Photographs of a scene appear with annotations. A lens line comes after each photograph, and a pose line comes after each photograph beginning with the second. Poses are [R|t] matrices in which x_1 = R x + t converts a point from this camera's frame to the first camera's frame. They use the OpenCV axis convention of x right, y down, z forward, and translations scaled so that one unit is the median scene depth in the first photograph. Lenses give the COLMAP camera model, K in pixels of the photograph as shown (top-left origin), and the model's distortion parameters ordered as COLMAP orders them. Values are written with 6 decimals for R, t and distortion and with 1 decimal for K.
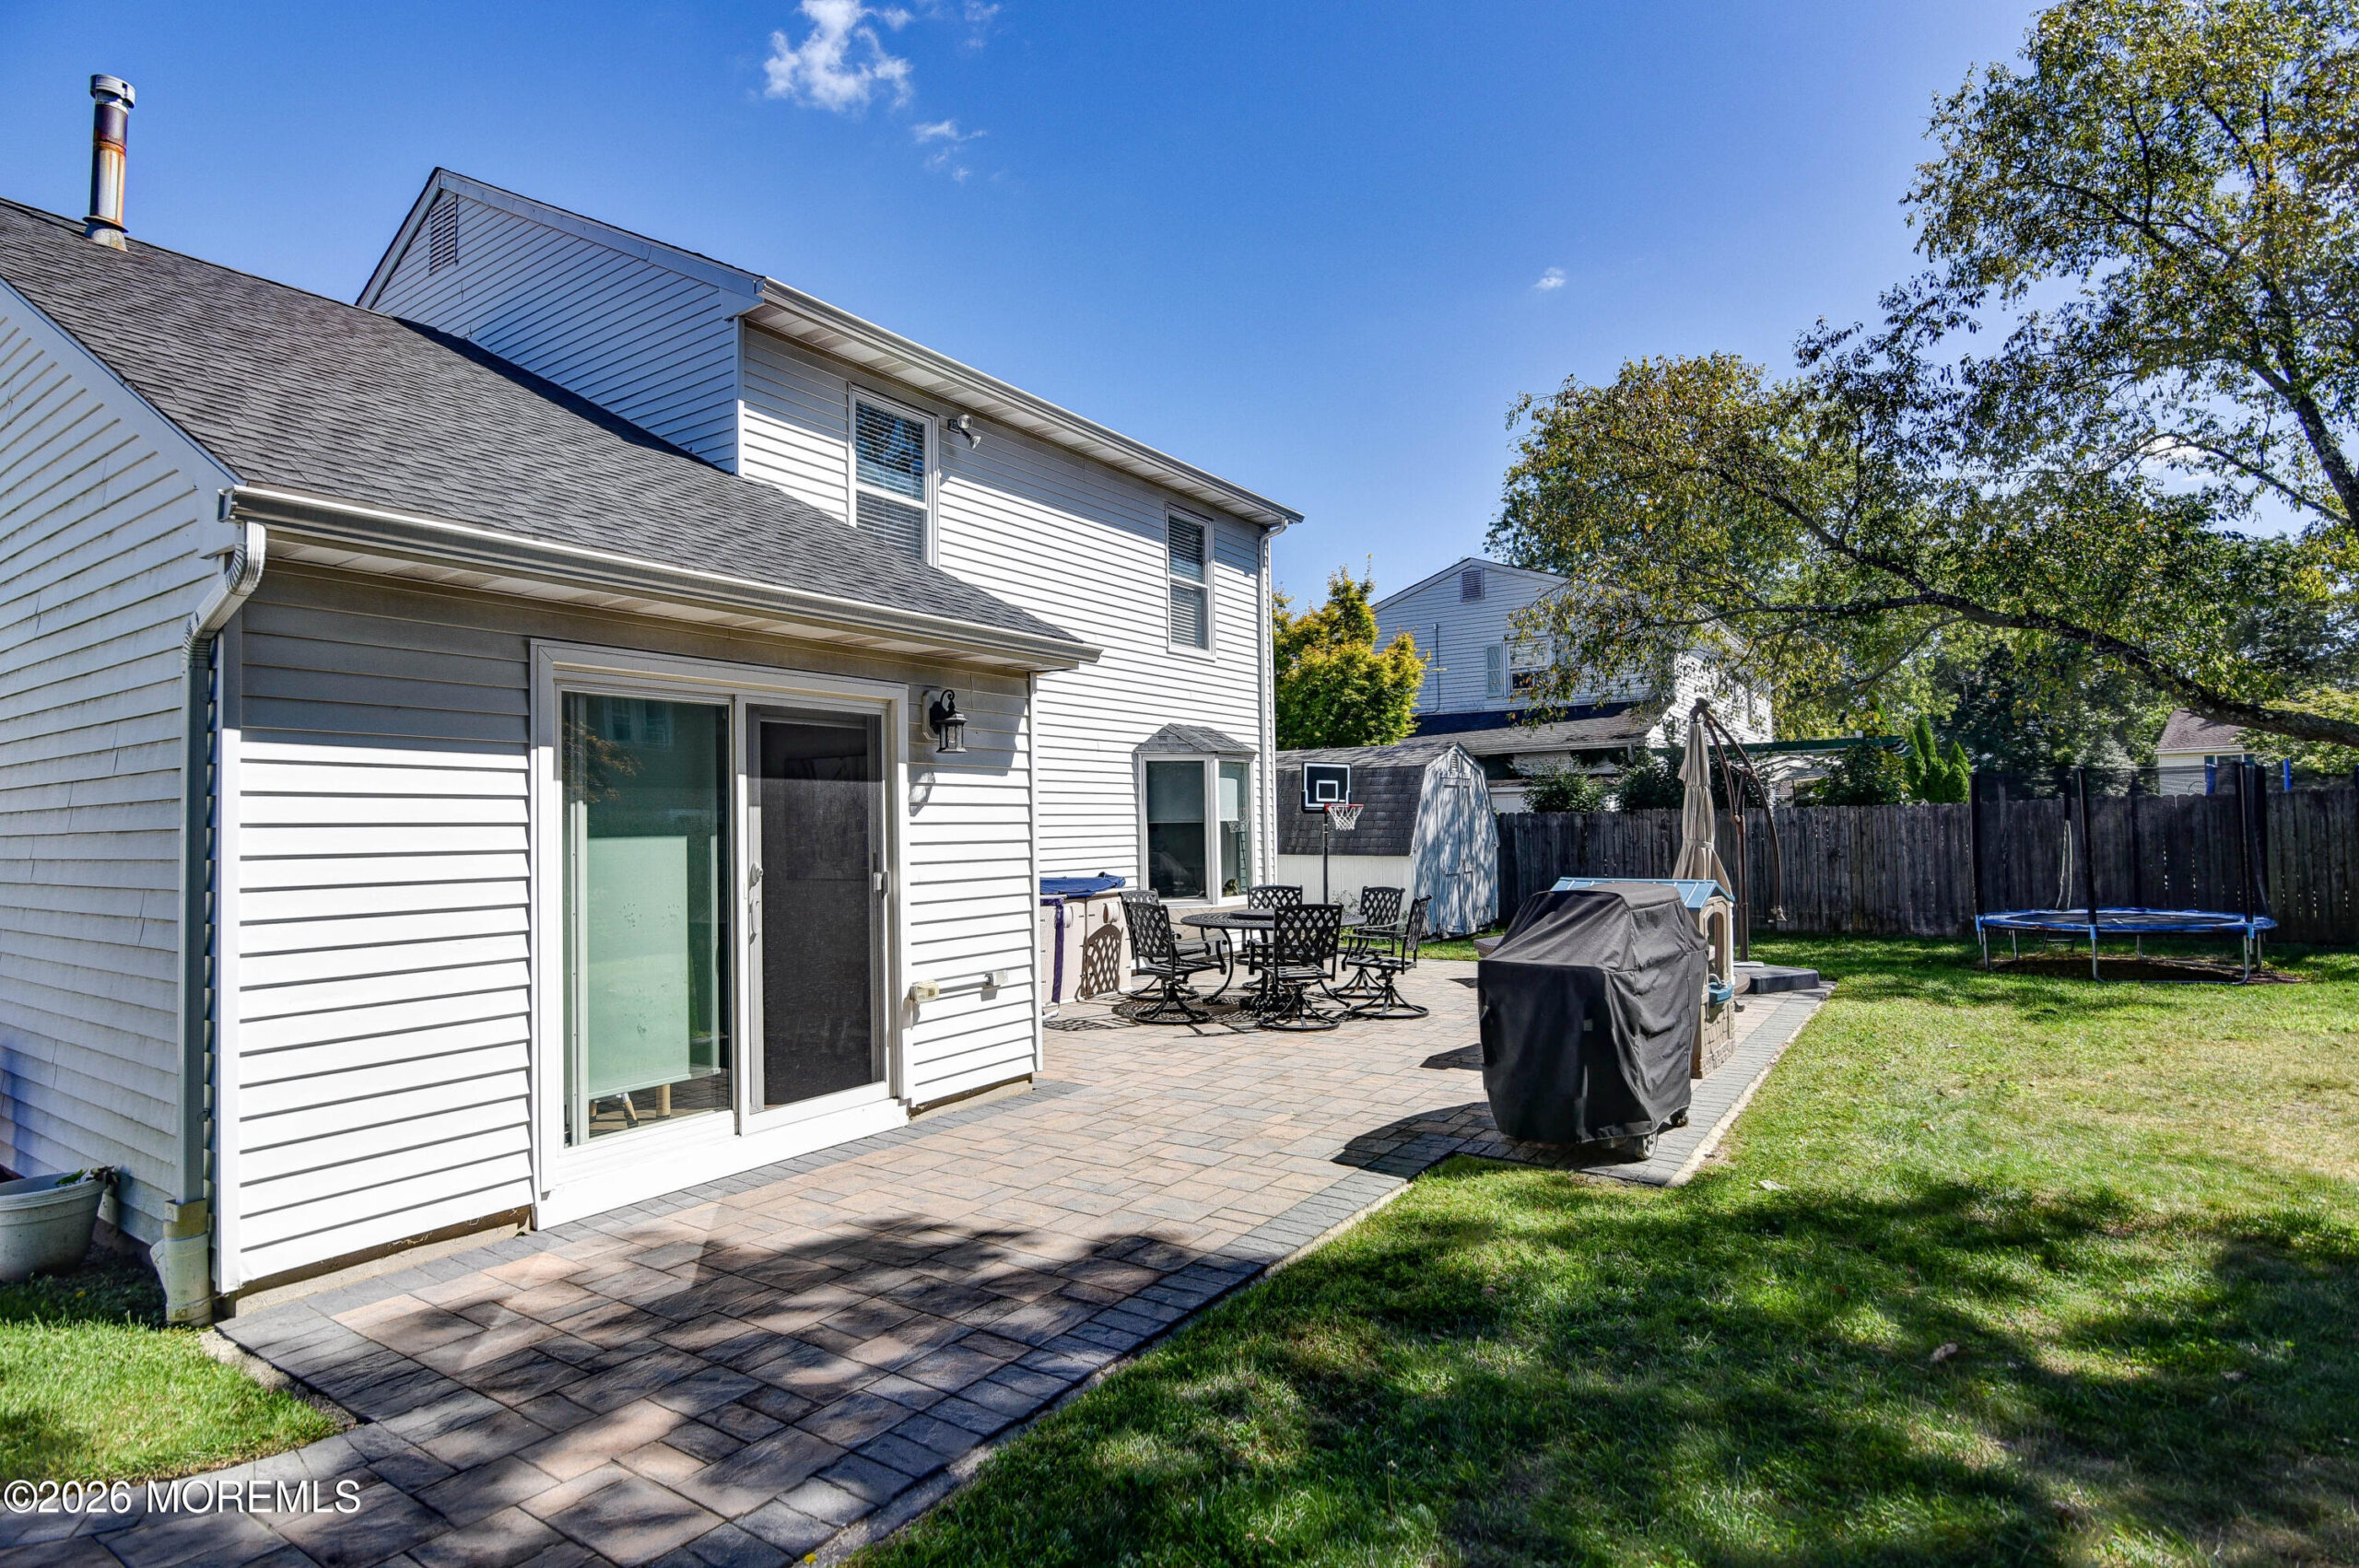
lens RADIAL K [[1207.0, 0, 1179.5], [0, 1207.0, 784.0], [0, 0, 1]] dist [-0.012922, -0.001828]
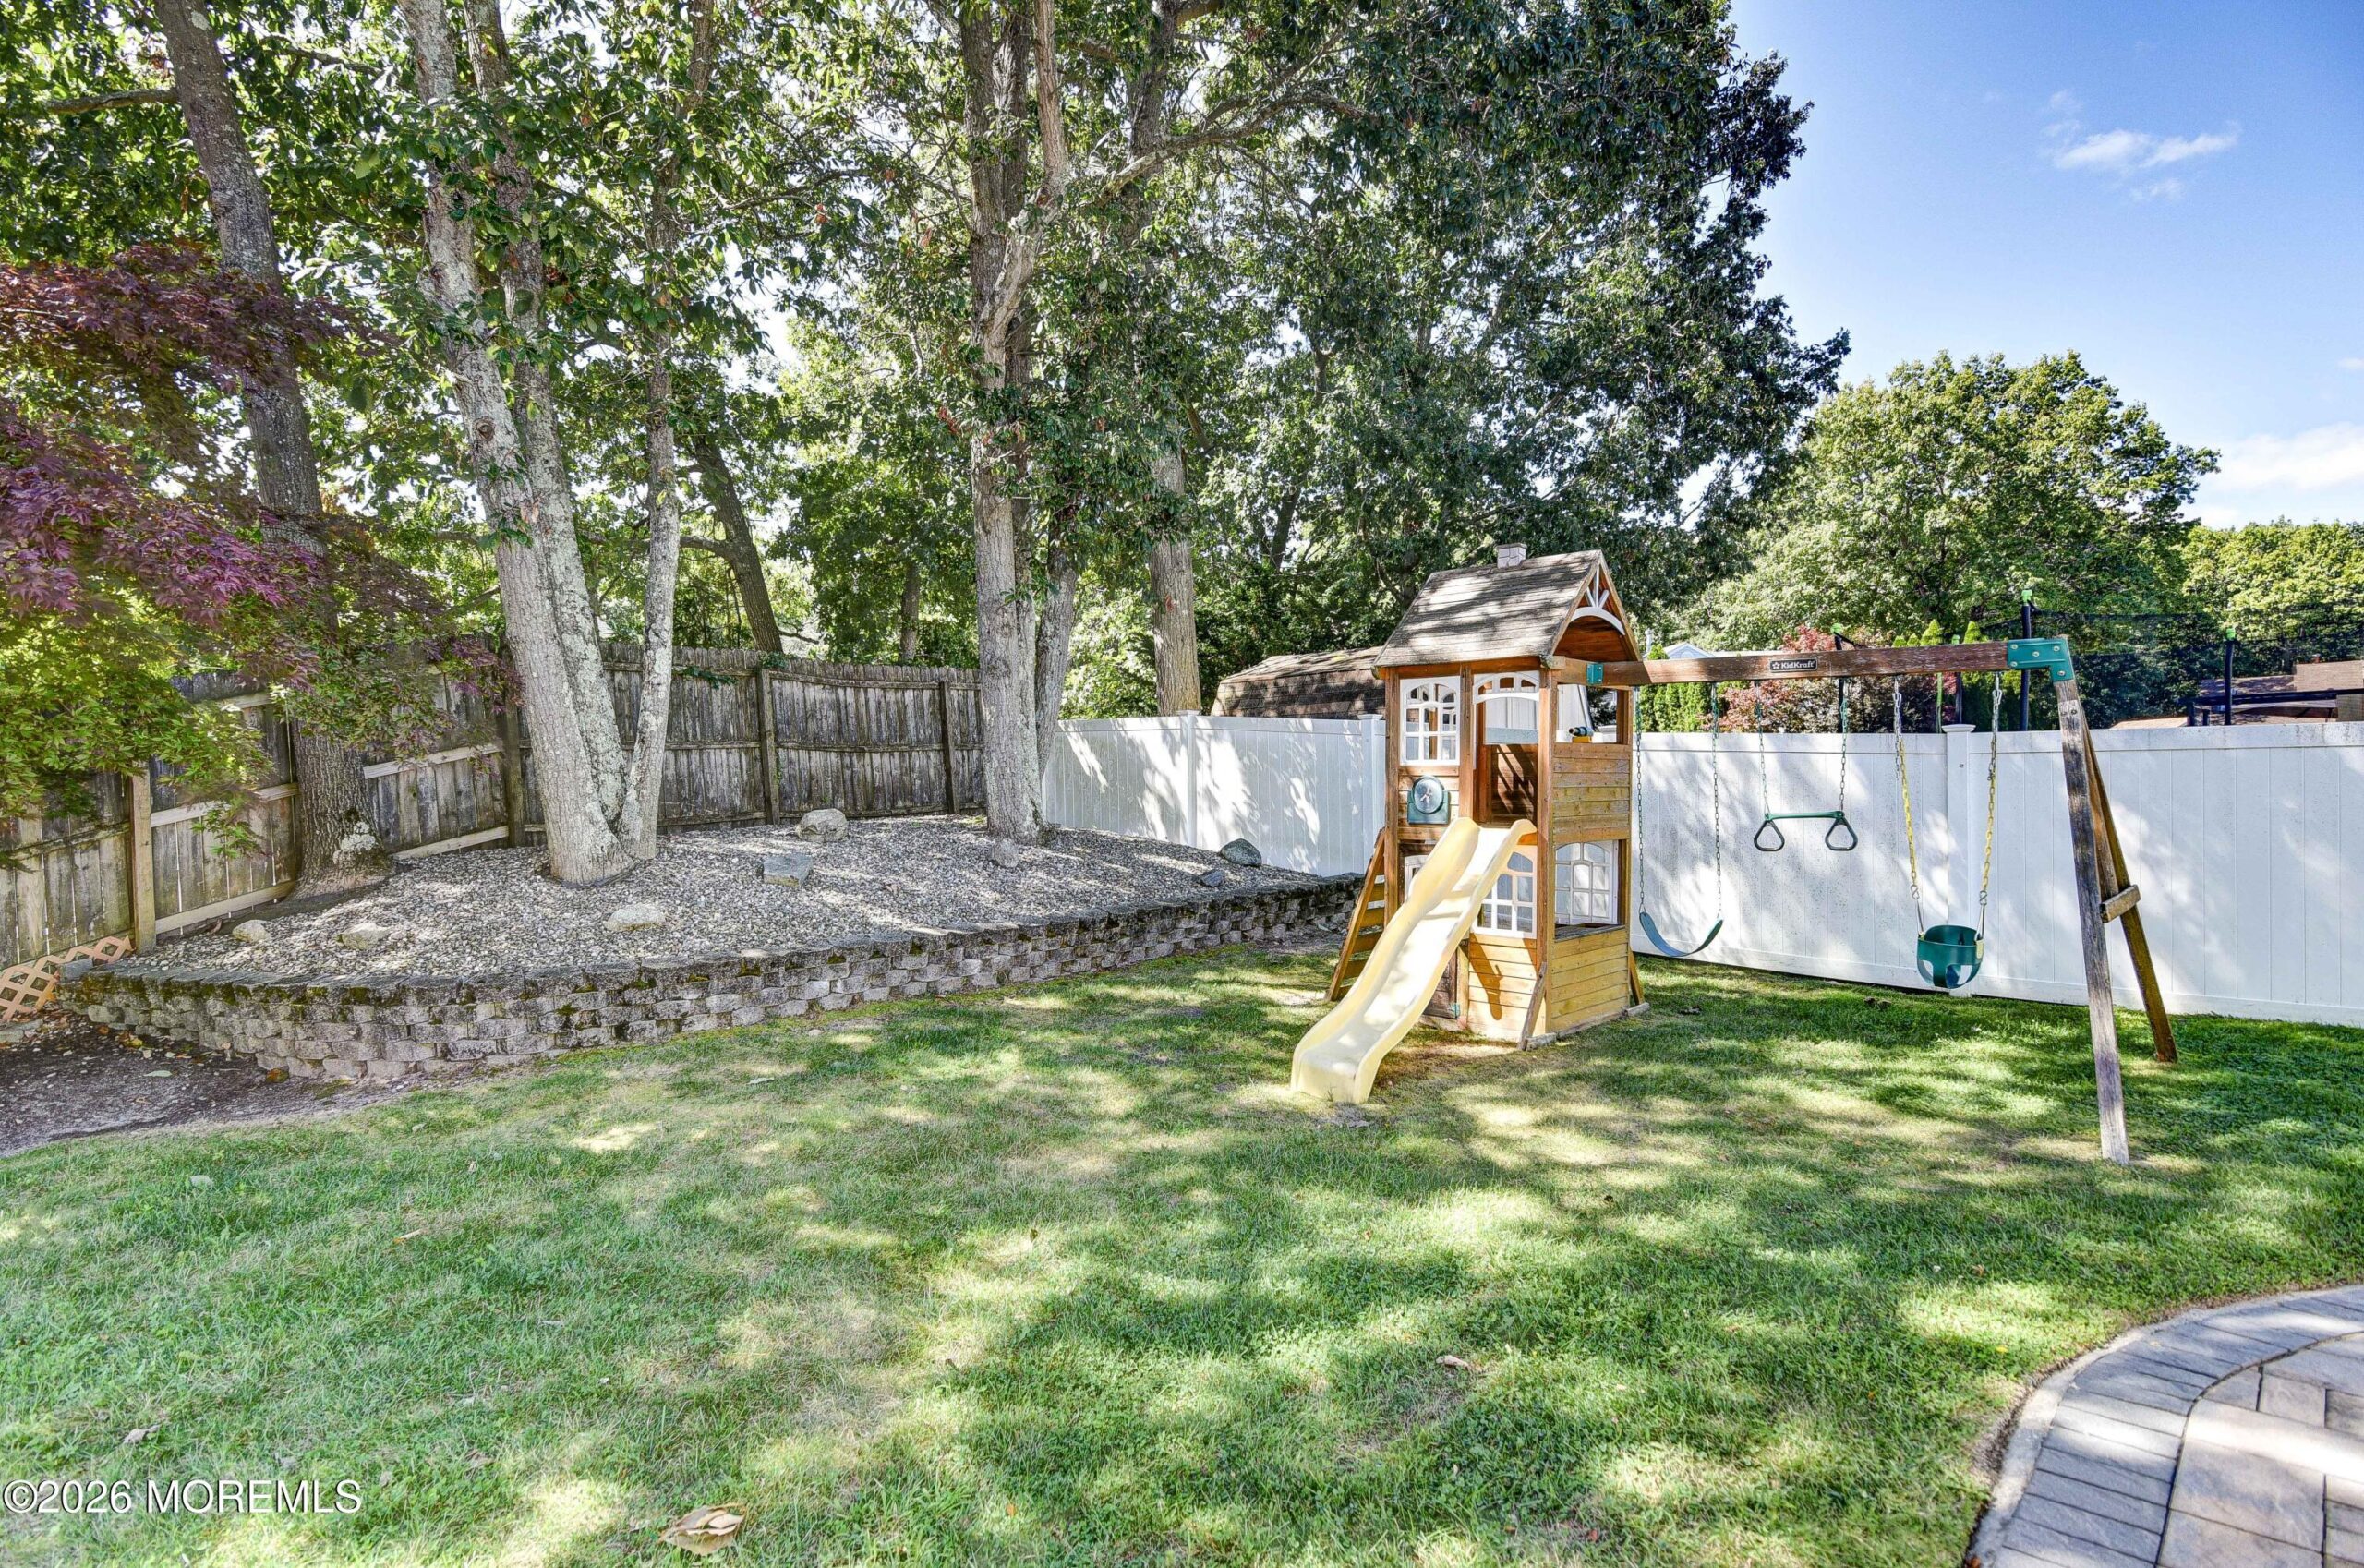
lens RADIAL K [[1209.7, 0, 1182.0], [0, 1209.7, 784.0], [0, 0, 1]] dist [-0.012922, -0.001828]
pose [[-0.983607, 0.043590, 0.174980, 0.096798], [0.037488, 0.998573, -0.038029, 0.026407], [-0.176388, -0.030846, -0.983837, 0.811451]]
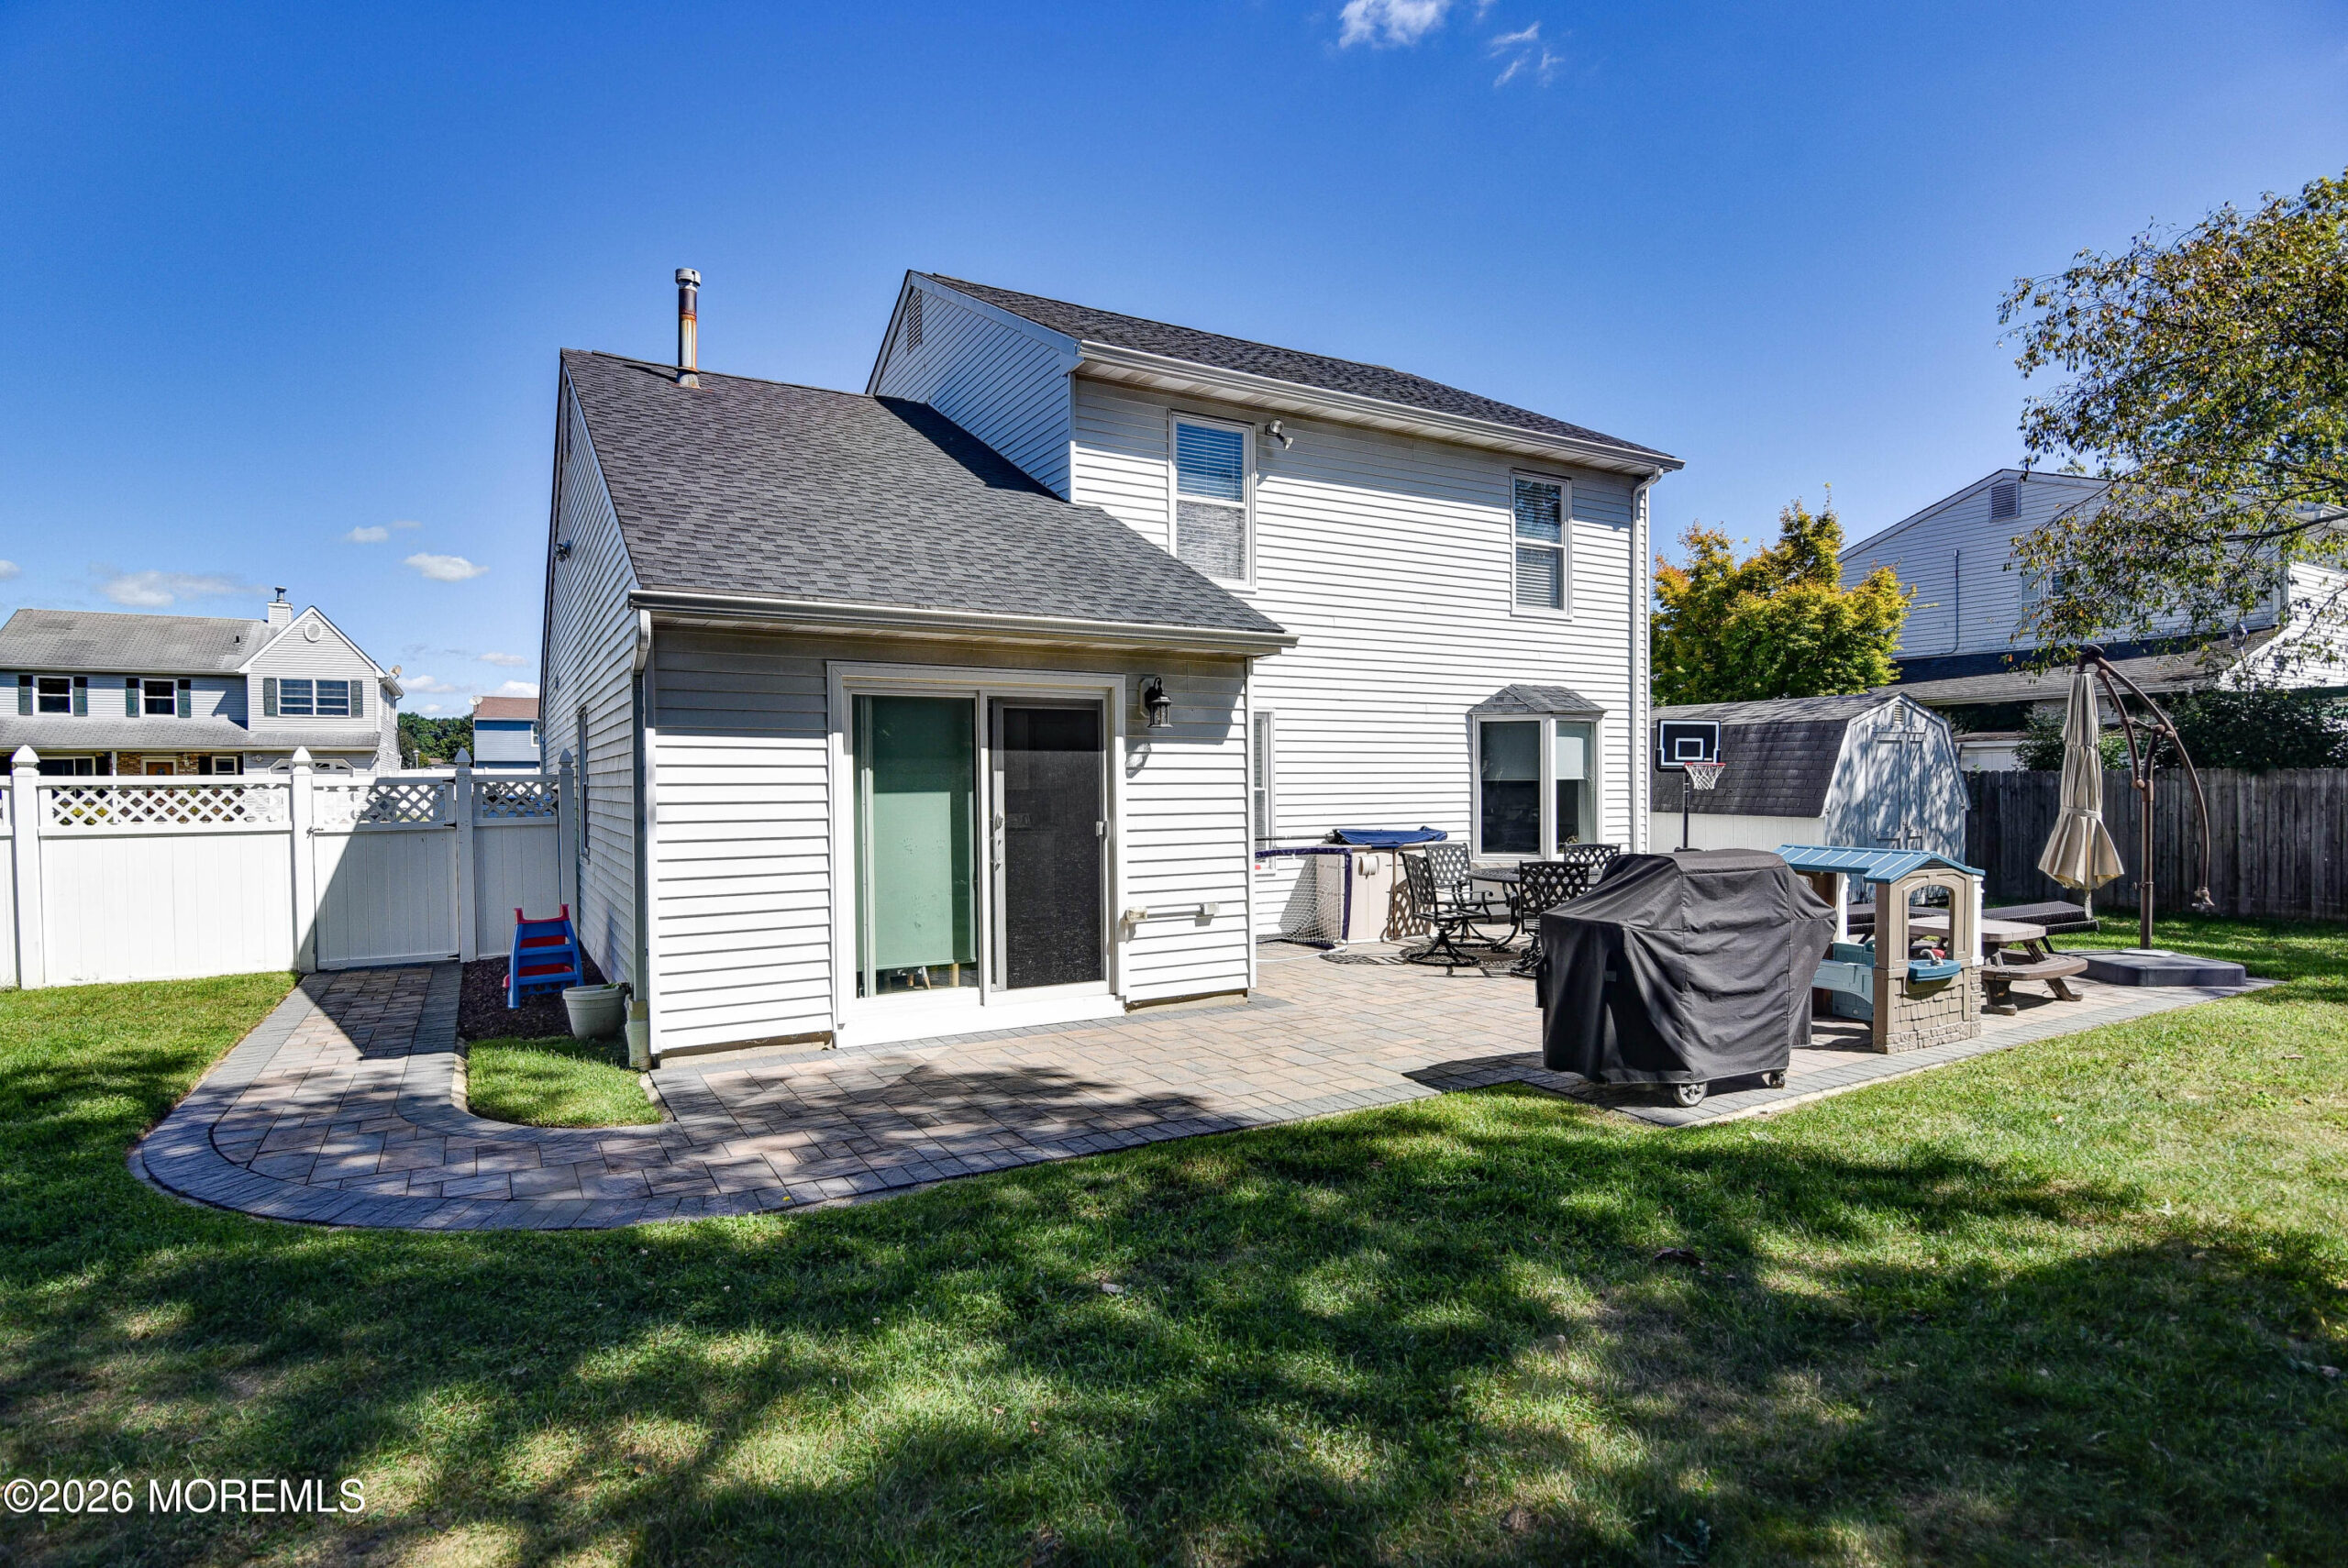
lens RADIAL K [[1214.4, 0, 1167.1], [0, 1214.4, 799.6], [0, 0, 1]] dist [-0.016637, 0.000693]
pose [[0.896727, 0.017216, -0.442248, 0.341392], [0.007205, 0.998543, 0.053481, -0.016887], [0.442525, -0.051144, 0.895297, -0.121351]]
